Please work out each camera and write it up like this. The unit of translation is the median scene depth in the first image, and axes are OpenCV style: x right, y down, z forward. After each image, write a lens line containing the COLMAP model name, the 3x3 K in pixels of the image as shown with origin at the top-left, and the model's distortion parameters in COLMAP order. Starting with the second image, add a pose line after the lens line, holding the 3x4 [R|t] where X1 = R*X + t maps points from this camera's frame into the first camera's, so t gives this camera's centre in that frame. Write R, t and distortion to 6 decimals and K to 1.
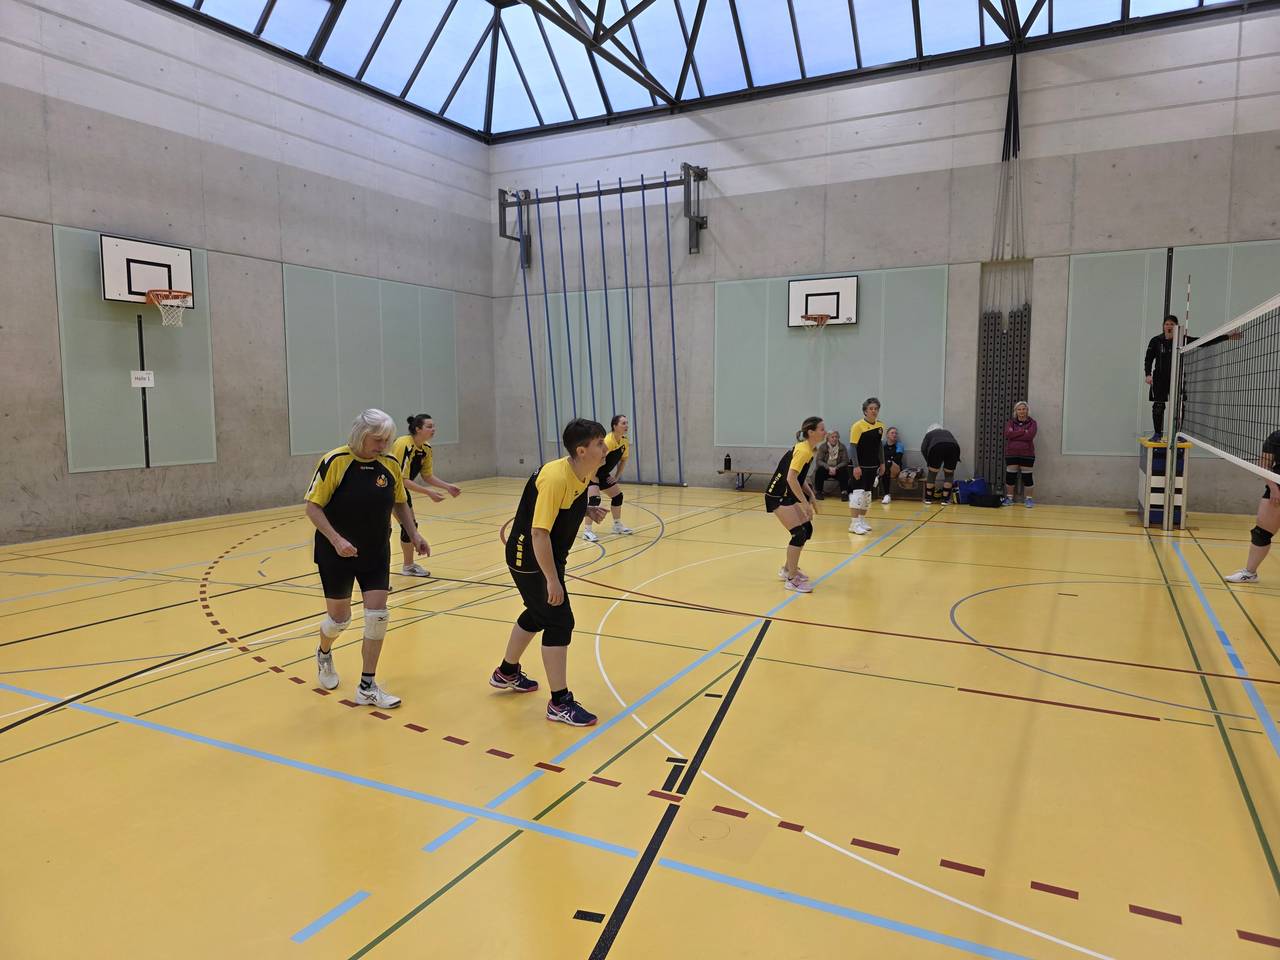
lens RADIAL K [[865.9, 0, 641.2], [0, 865.9, 496.3], [0, 0, 1]] dist [0.075358, -0.061504]
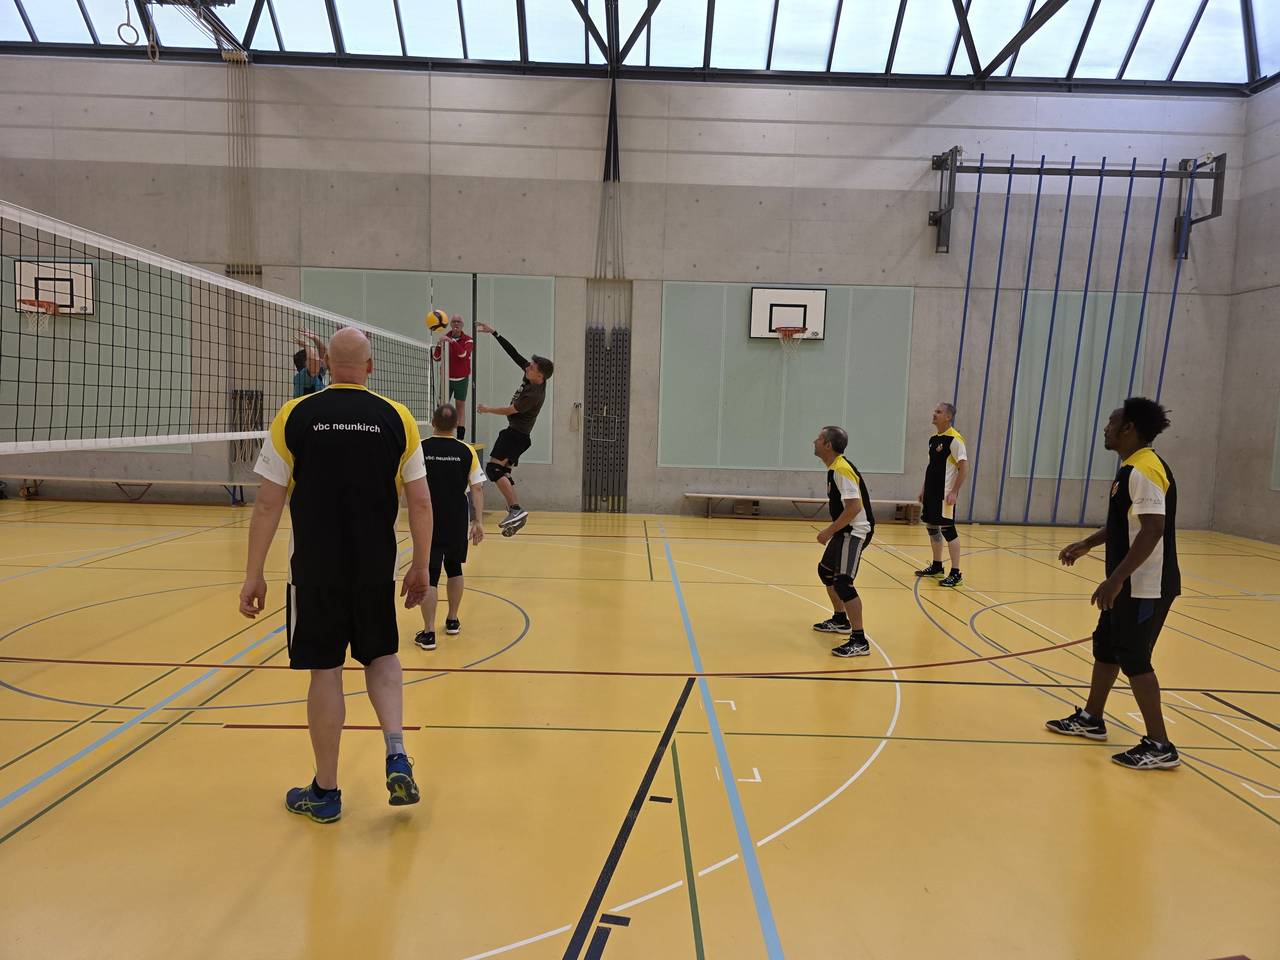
lens RADIAL K [[926.6, 0, 626.0], [0, 926.6, 511.0], [0, 0, 1]] dist [0.053935, -0.046468]
pose [[0.885459, -0.017609, 0.464384, -0.405632], [0.017721, 0.999834, 0.004123, -0.020205], [-0.464380, 0.004579, 0.885624, 0.202819]]
